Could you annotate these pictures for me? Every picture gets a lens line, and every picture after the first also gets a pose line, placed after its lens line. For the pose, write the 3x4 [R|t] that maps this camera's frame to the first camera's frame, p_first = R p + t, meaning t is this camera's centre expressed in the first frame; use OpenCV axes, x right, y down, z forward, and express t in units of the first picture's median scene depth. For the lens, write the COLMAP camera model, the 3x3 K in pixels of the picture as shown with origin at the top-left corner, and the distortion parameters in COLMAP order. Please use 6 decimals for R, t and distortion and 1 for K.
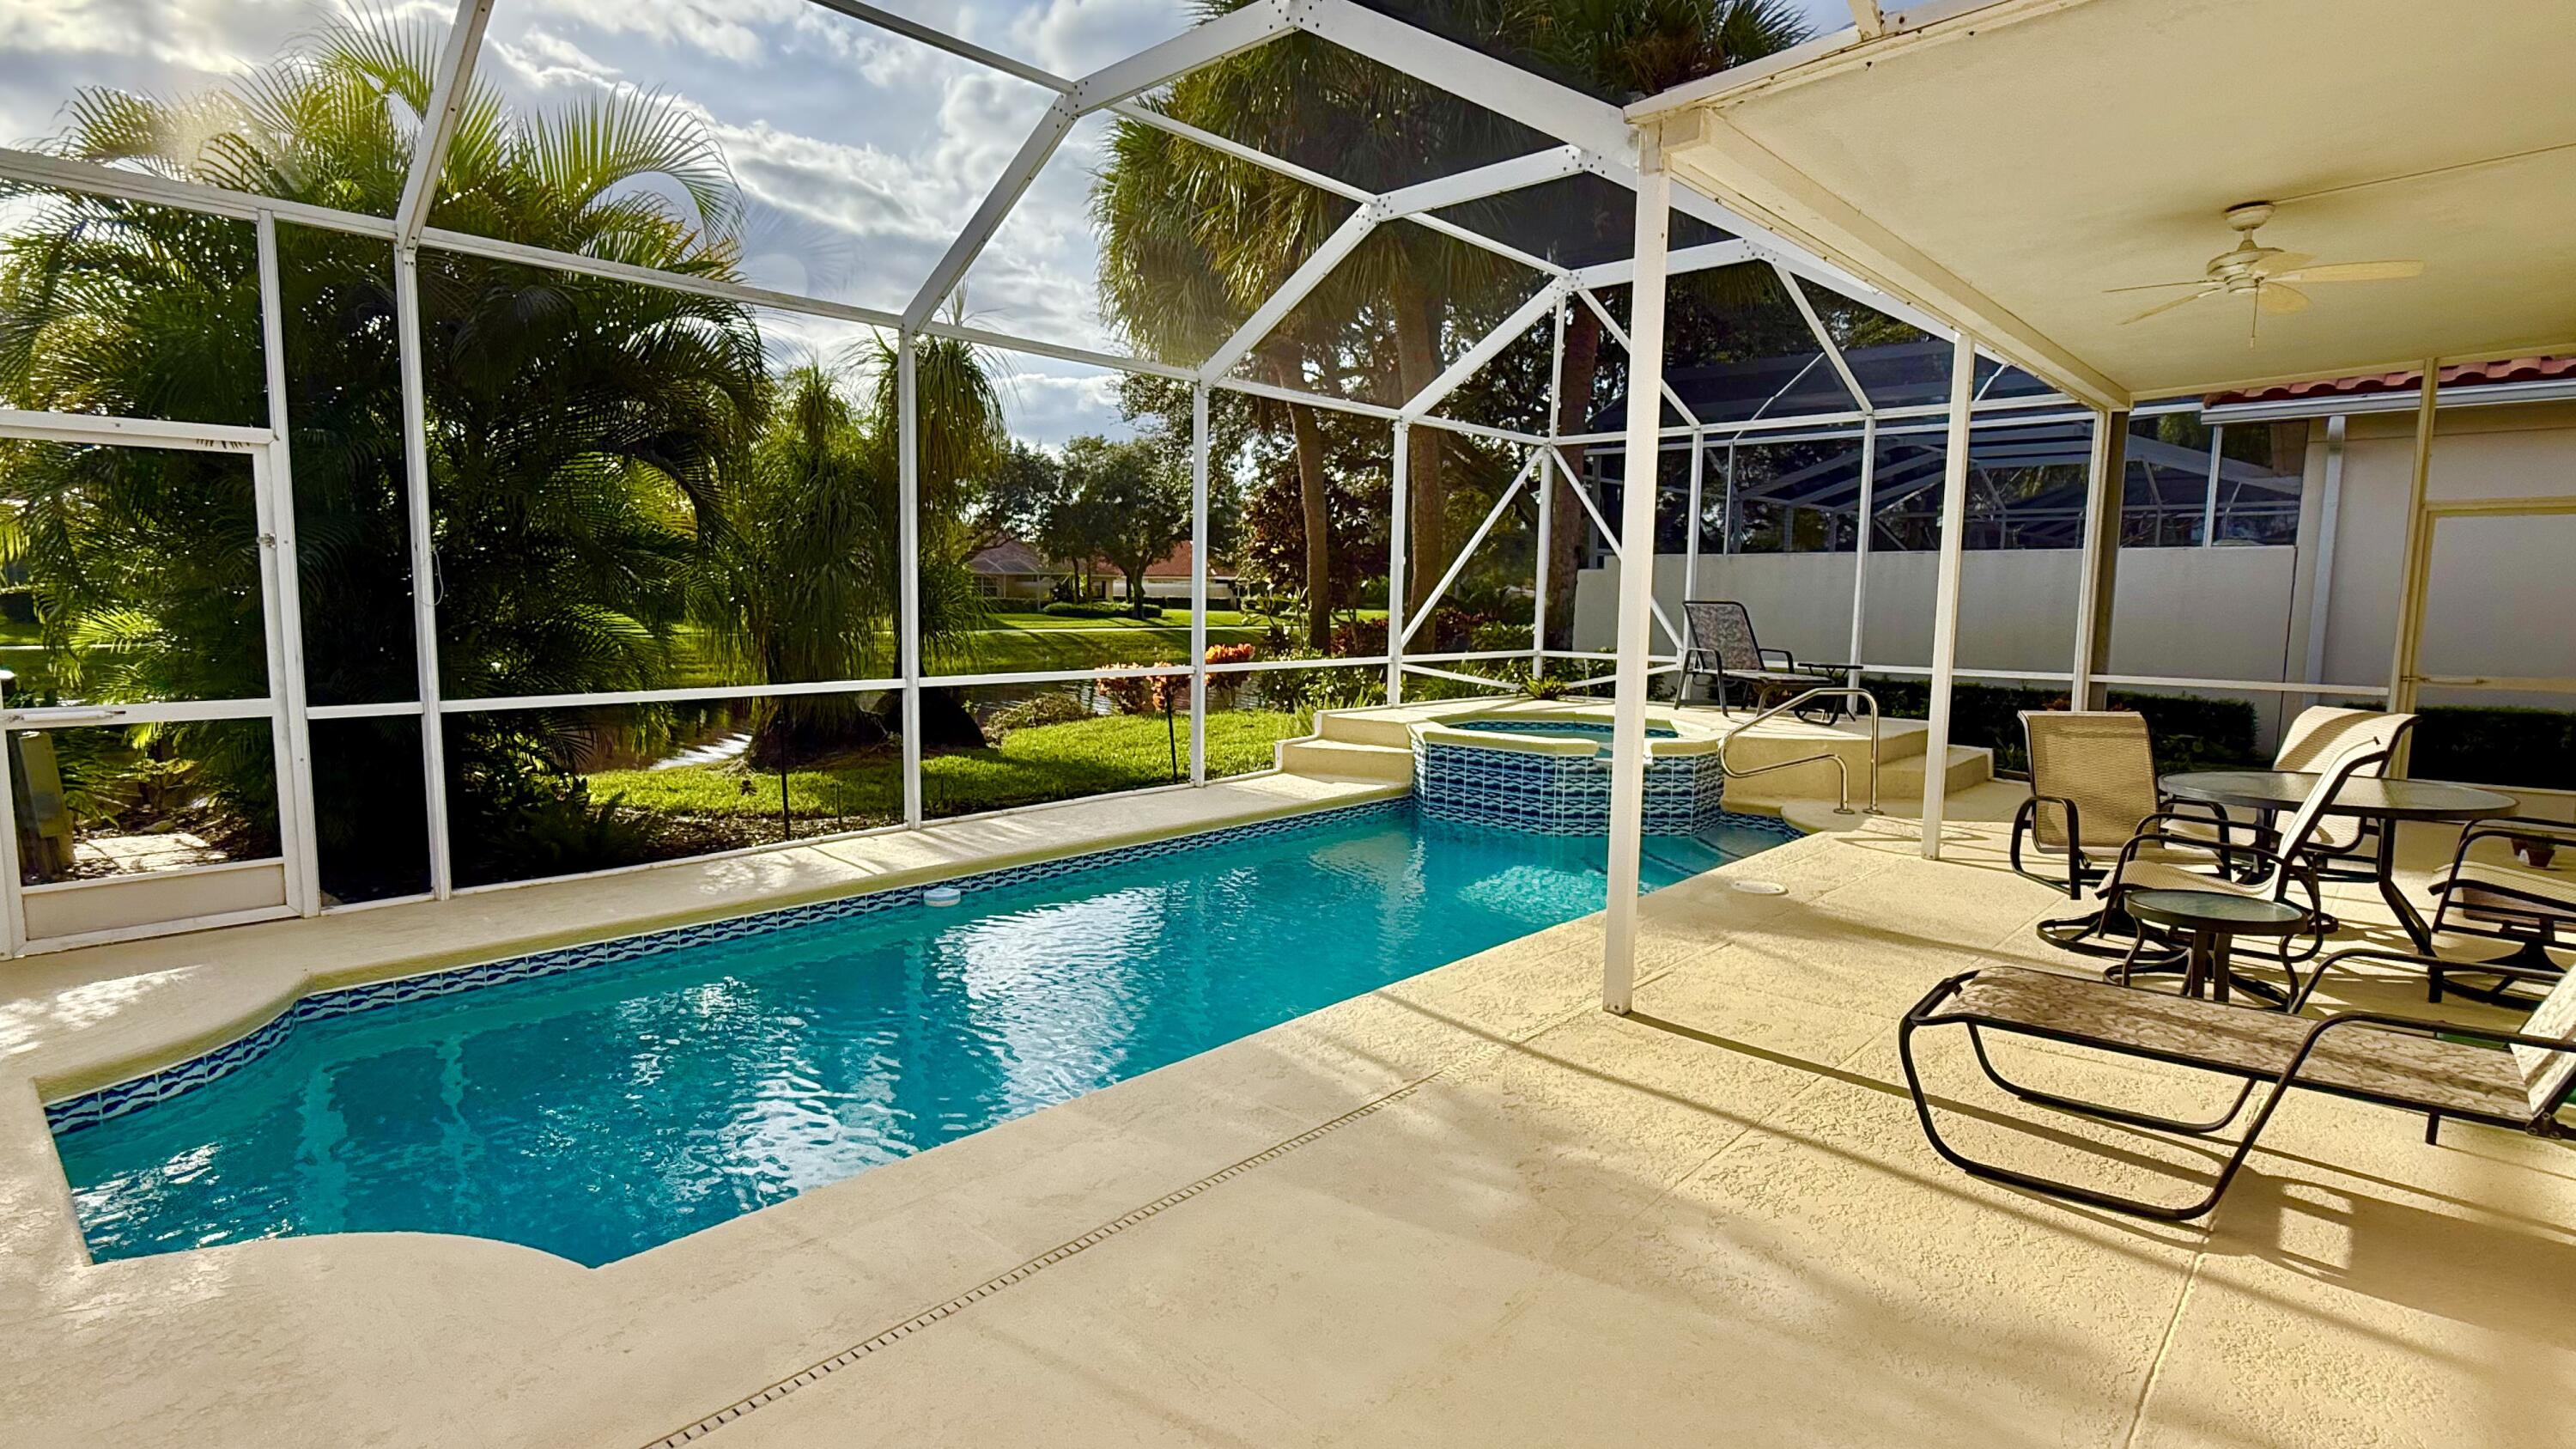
lens RADIAL K [[1287.7, 0, 1288.0], [0, 1287.7, 724.5], [0, 0, 1]] dist [-0.000712, 0.000725]
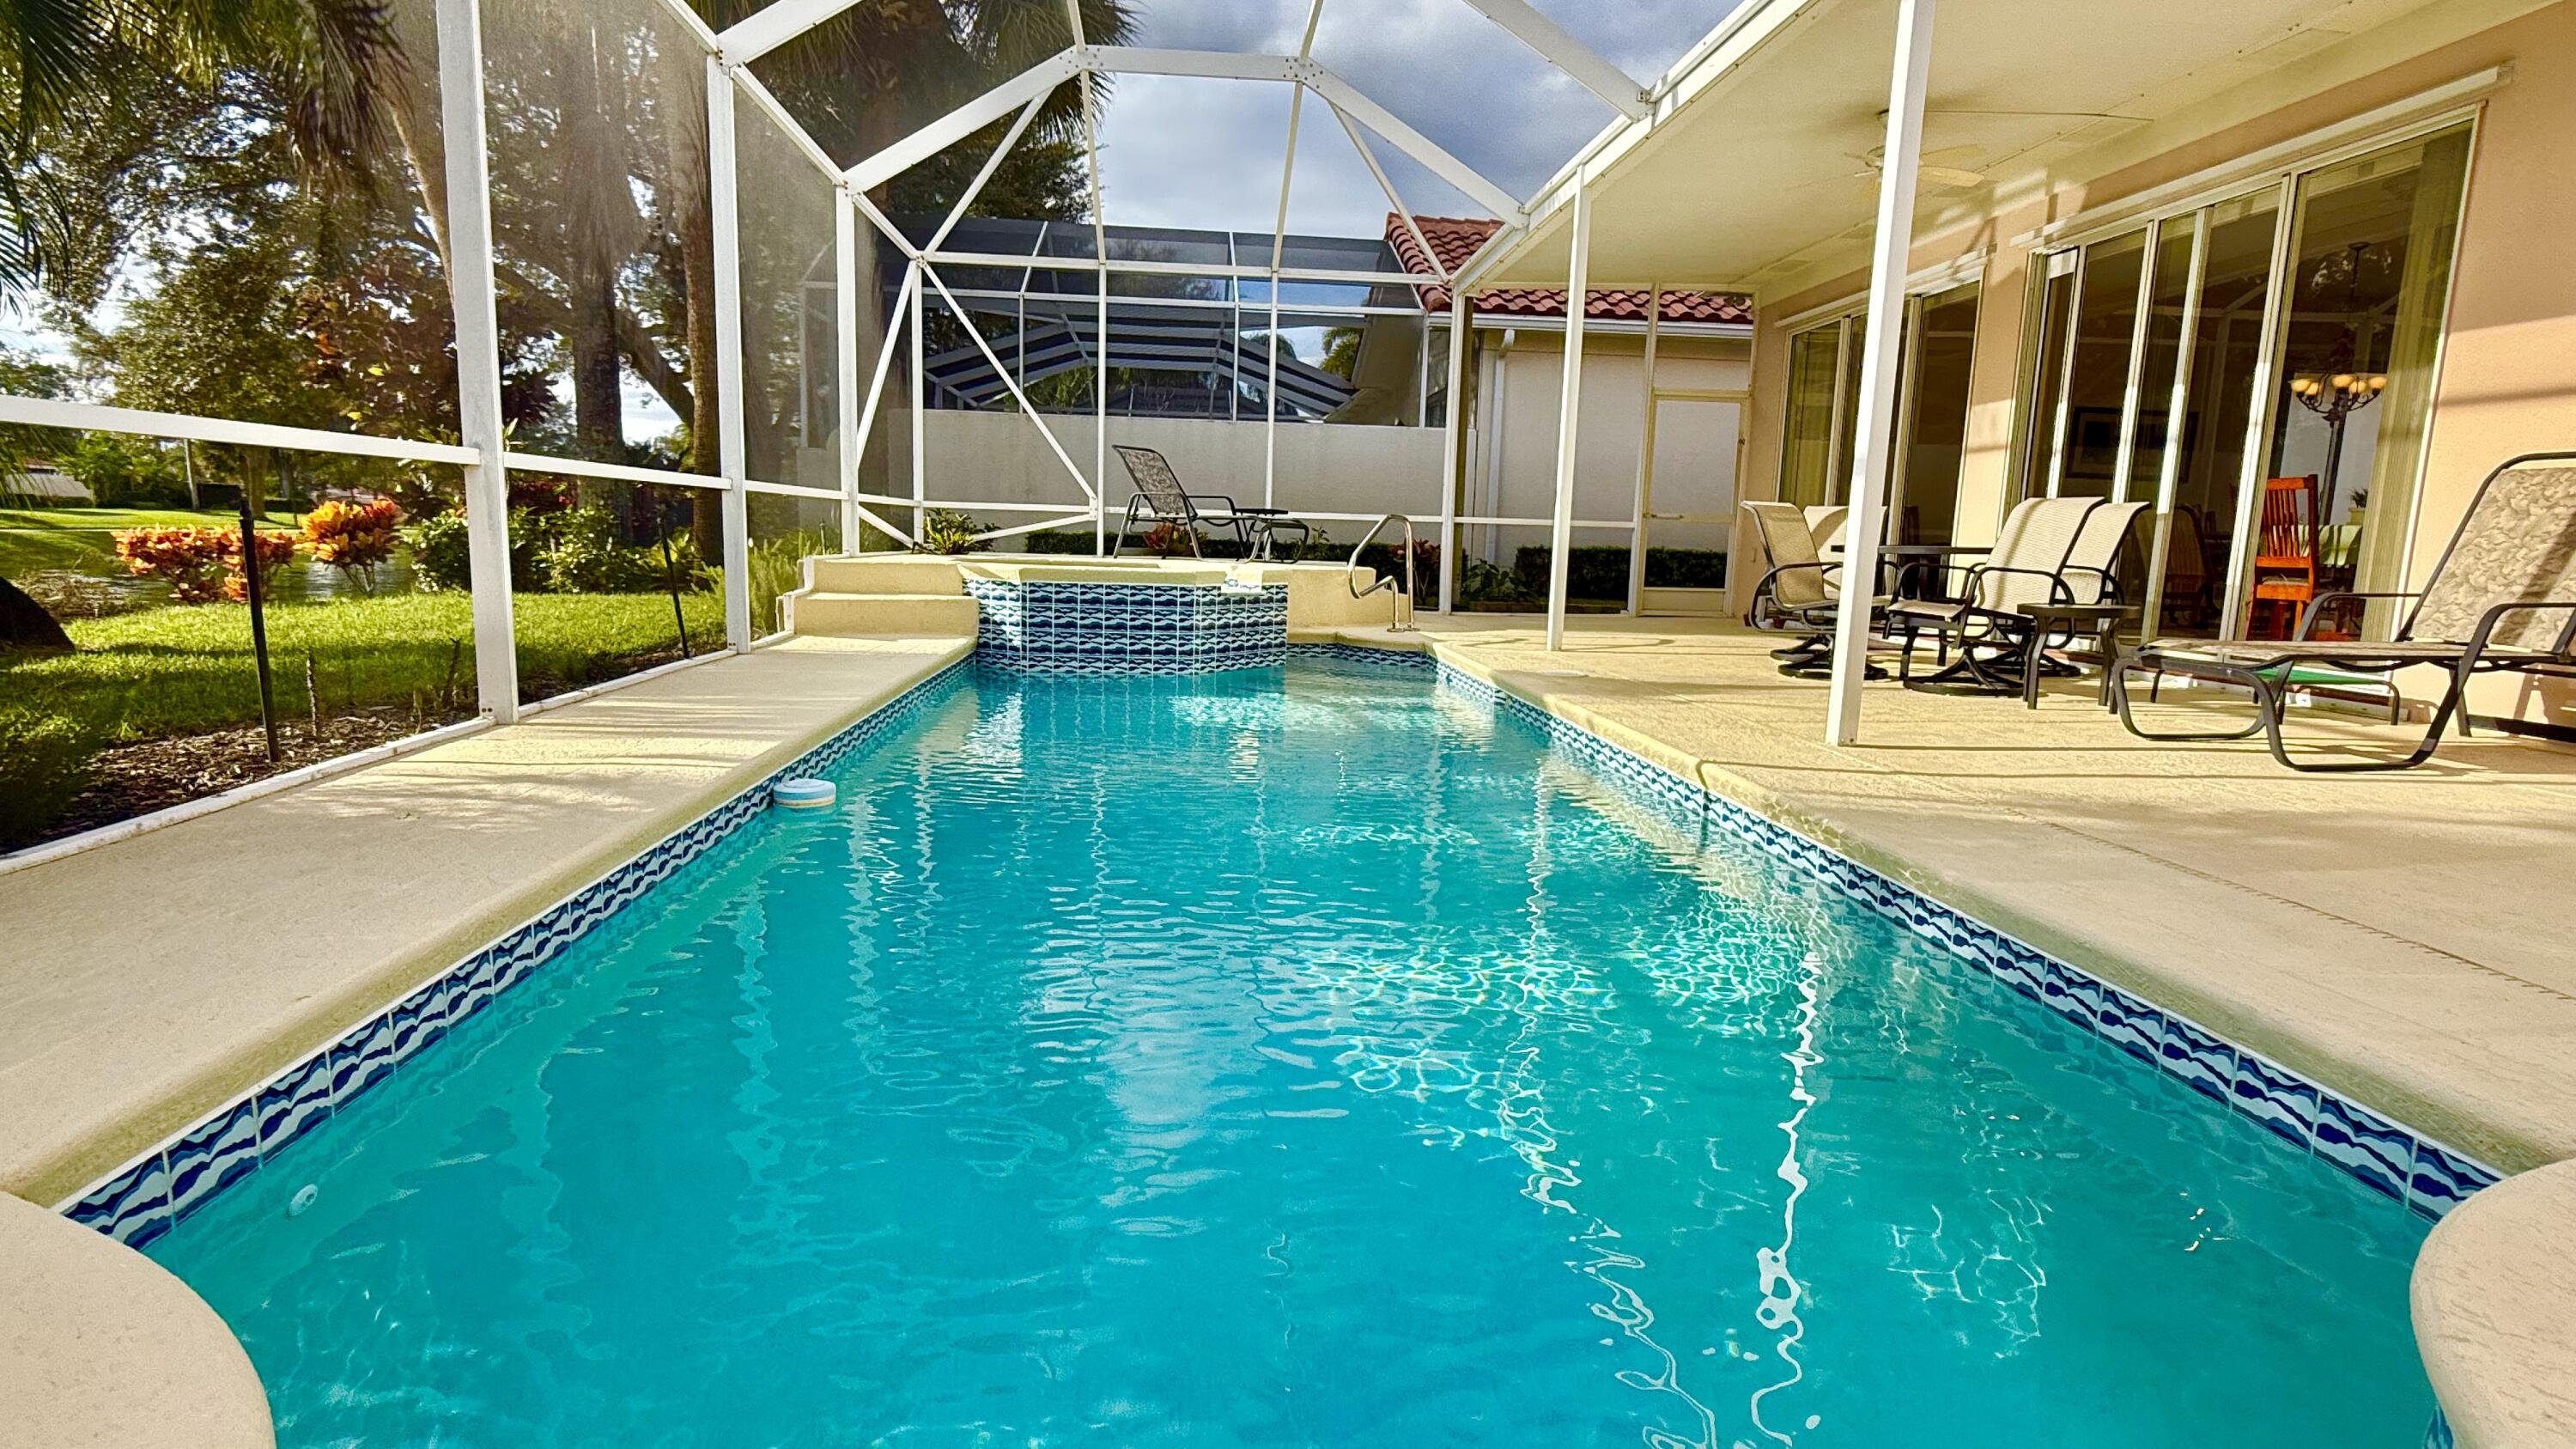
lens RADIAL K [[1287.7, 0, 1288.0], [0, 1287.7, 724.5], [0, 0, 1]] dist [-0.000712, 0.000725]
pose [[0.683178, -0.101382, 0.723180, -0.400799], [0.050251, 0.994495, 0.091946, 0.037837], [-0.728521, -0.026475, 0.684512, 0.277569]]
